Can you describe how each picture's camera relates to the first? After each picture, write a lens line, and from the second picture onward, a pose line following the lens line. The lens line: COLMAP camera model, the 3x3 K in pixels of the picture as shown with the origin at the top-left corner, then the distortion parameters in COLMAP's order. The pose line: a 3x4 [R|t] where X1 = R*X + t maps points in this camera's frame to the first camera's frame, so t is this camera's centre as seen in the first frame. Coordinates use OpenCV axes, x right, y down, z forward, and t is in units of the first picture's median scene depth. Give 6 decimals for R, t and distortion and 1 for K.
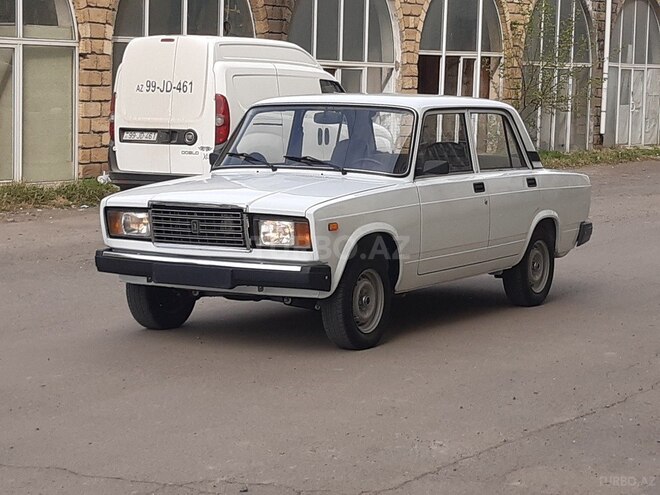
lens RADIAL K [[1628.1, 0, 330.0], [0, 1628.1, 247.5], [0, 0, 1]] dist [0.224890, -0.328509]
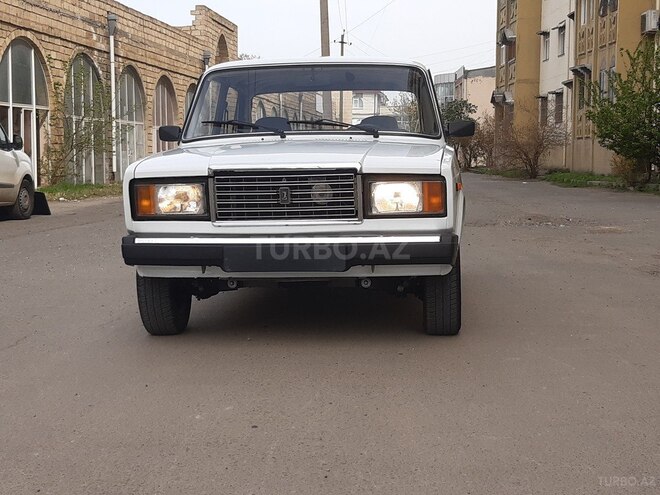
lens RADIAL K [[1097.8, 0, 330.0], [0, 1097.8, 247.5], [0, 0, 1]] dist [0.129829, -0.017149]
pose [[0.897606, -0.057641, 0.437014, -0.272066], [0.064453, 0.997920, -0.000760, 0.012819], [-0.436062, 0.028849, 0.899454, 0.476438]]
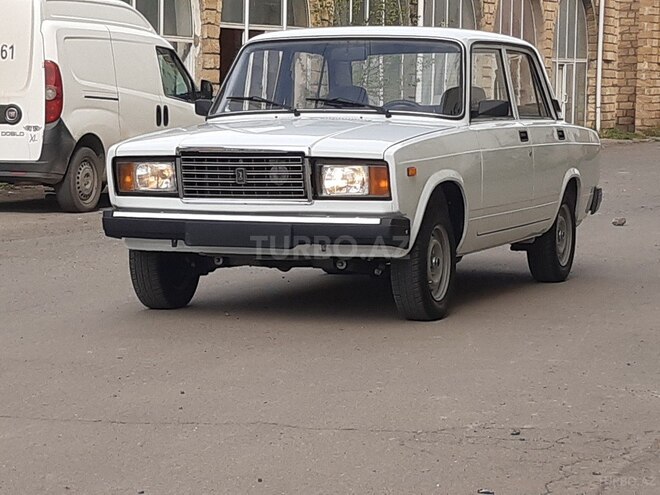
lens RADIAL K [[2027.9, 0, 330.0], [0, 2027.9, 247.5], [0, 0, 1]] dist [0.231652, -0.441875]
pose [[0.986031, -0.019756, 0.165388, -0.193277], [0.023385, 0.999526, -0.020019, 0.042009], [-0.164914, 0.023607, 0.986025, -0.024721]]
